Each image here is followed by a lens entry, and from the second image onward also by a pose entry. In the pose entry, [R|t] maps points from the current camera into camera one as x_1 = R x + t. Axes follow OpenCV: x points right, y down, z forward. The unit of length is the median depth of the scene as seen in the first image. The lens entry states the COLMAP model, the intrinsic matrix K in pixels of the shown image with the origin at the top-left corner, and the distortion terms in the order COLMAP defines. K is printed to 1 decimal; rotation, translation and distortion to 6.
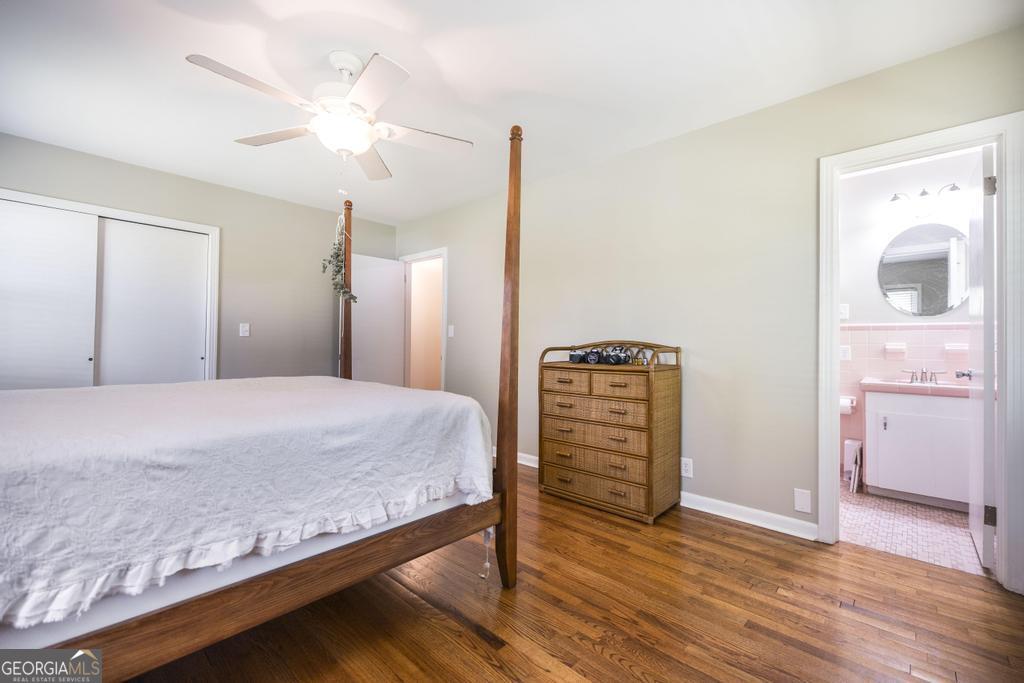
lens RADIAL K [[435.4, 0, 505.8], [0, 435.4, 335.8], [0, 0, 1]] dist [0.001030, 0.000889]
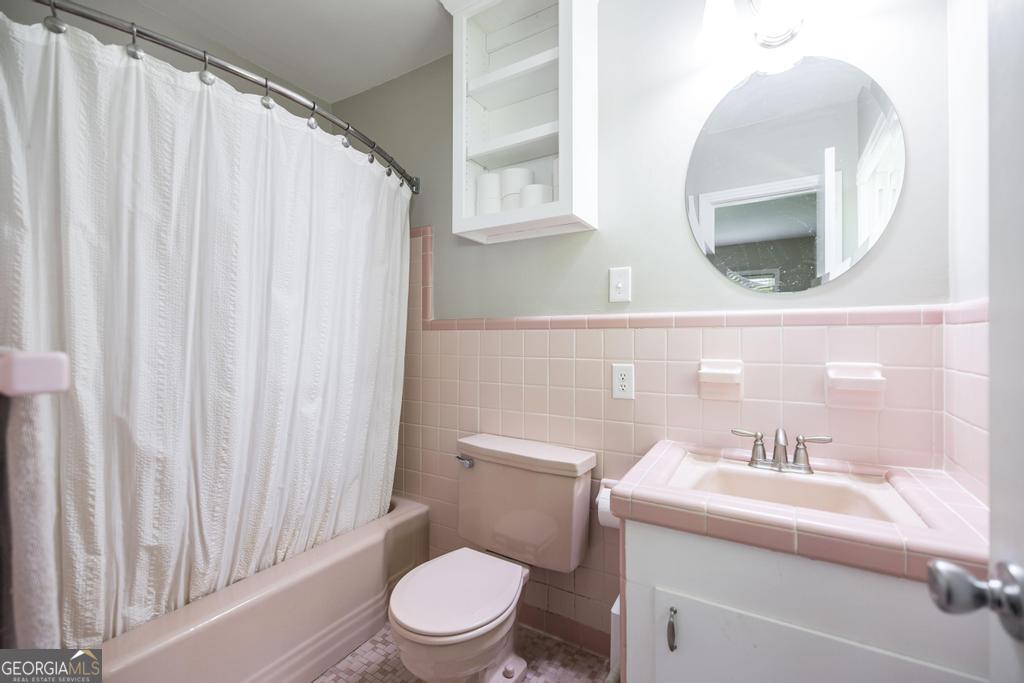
lens RADIAL K [[435.4, 0, 510.8], [0, 435.4, 339.4], [0, 0, 1]] dist [0.001030, 0.000889]
pose [[0.978875, -0.004260, 0.204416, 0.637071], [0.002141, 0.999942, 0.010583, -0.006682], [-0.204449, -0.009922, 0.978827, 0.662225]]
